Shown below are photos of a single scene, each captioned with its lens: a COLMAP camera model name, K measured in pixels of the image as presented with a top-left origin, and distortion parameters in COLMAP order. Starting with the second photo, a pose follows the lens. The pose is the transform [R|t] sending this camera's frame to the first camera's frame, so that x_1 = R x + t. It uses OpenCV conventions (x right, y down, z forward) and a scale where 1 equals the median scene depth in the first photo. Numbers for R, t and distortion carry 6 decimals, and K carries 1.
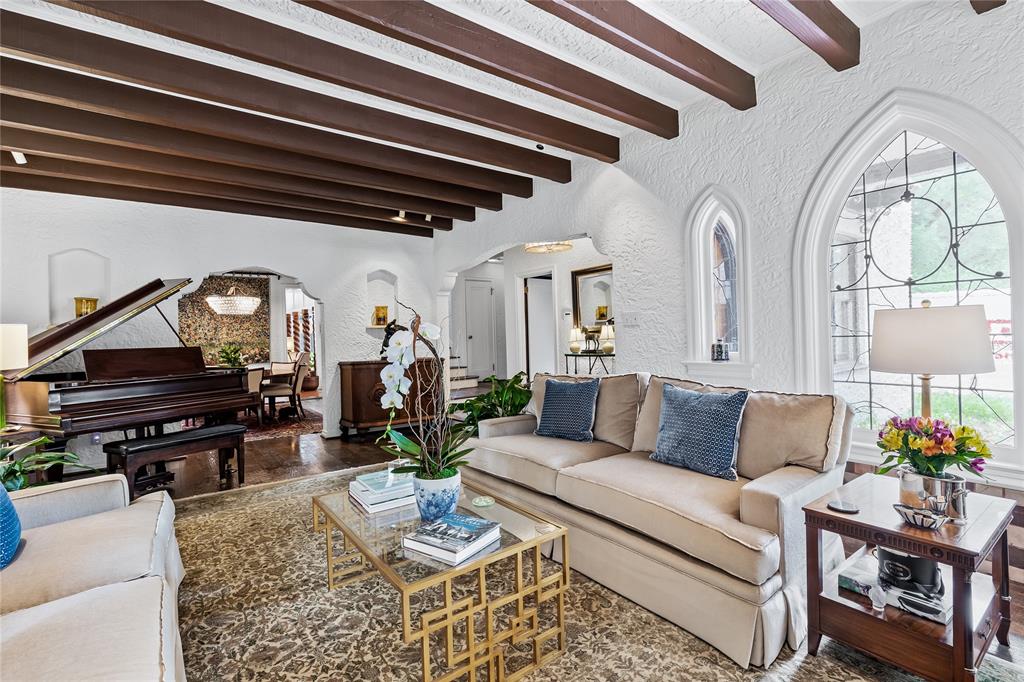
lens RADIAL K [[457.1, 0, 508.6], [0, 457.1, 337.8], [0, 0, 1]] dist [-0.003737, -0.000330]
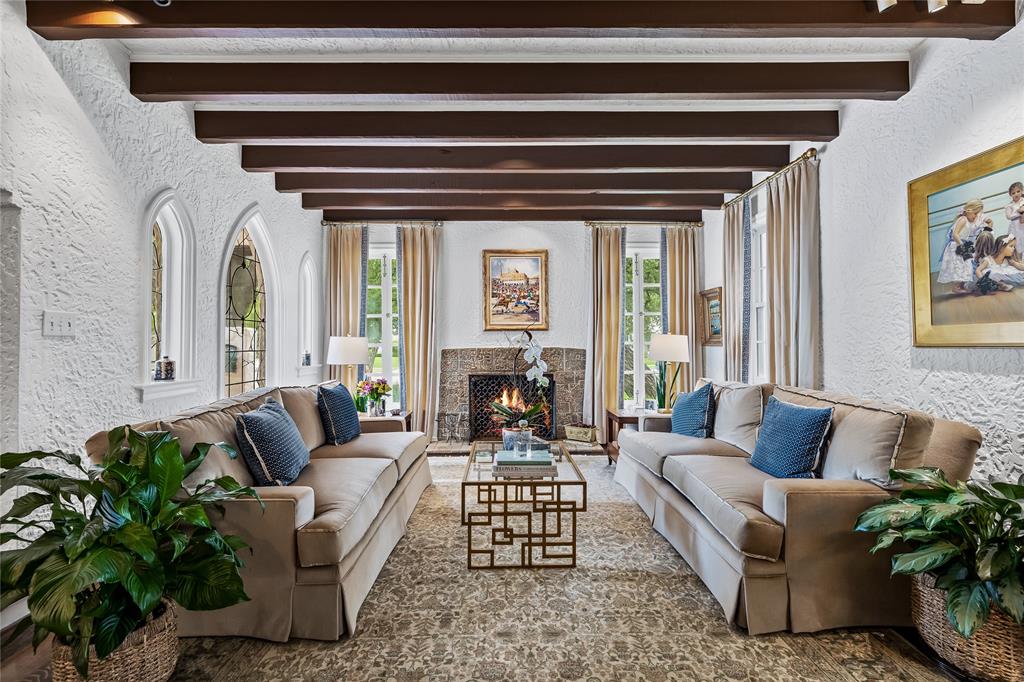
lens RADIAL K [[457.1, 0, 513.3], [0, 457.1, 338.1], [0, 0, 1]] dist [-0.003737, -0.000330]
pose [[-0.812235, 0.036117, 0.582212, -0.668361], [0.030155, 0.999347, -0.019924, 0.005635], [-0.582551, 0.001374, -0.812793, 1.420213]]
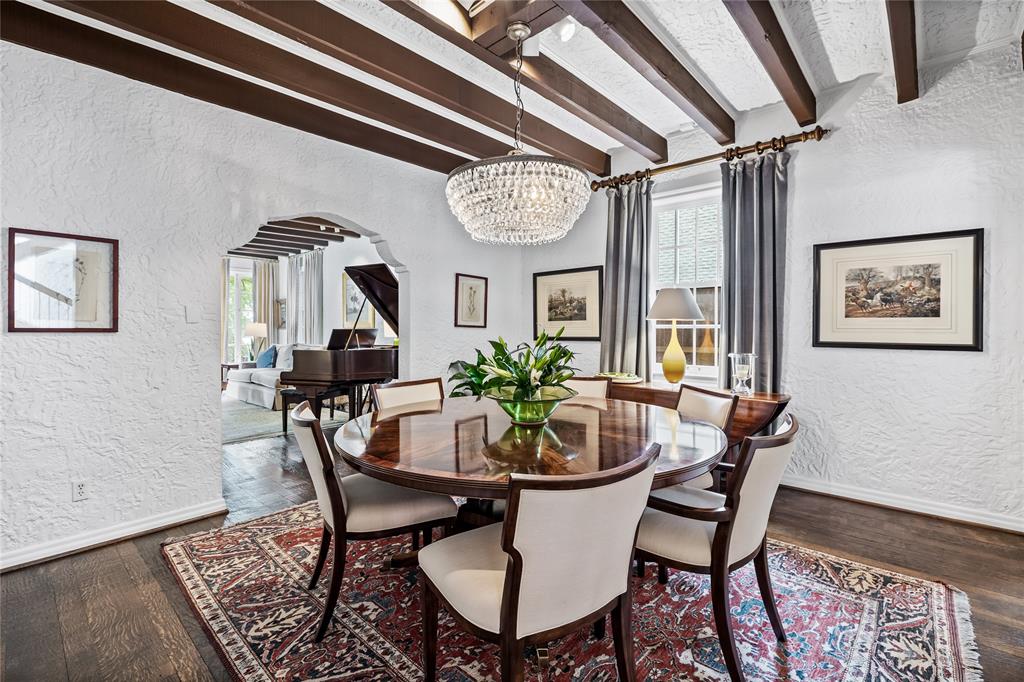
lens RADIAL K [[457.1, 0, 512.8], [0, 457.1, 333.8], [0, 0, 1]] dist [-0.003737, -0.000330]
pose [[-0.980305, 0.026437, -0.195714, -1.316926], [0.022339, 0.999483, 0.023118, 0.020642], [0.196224, 0.018291, -0.980389, 3.290885]]
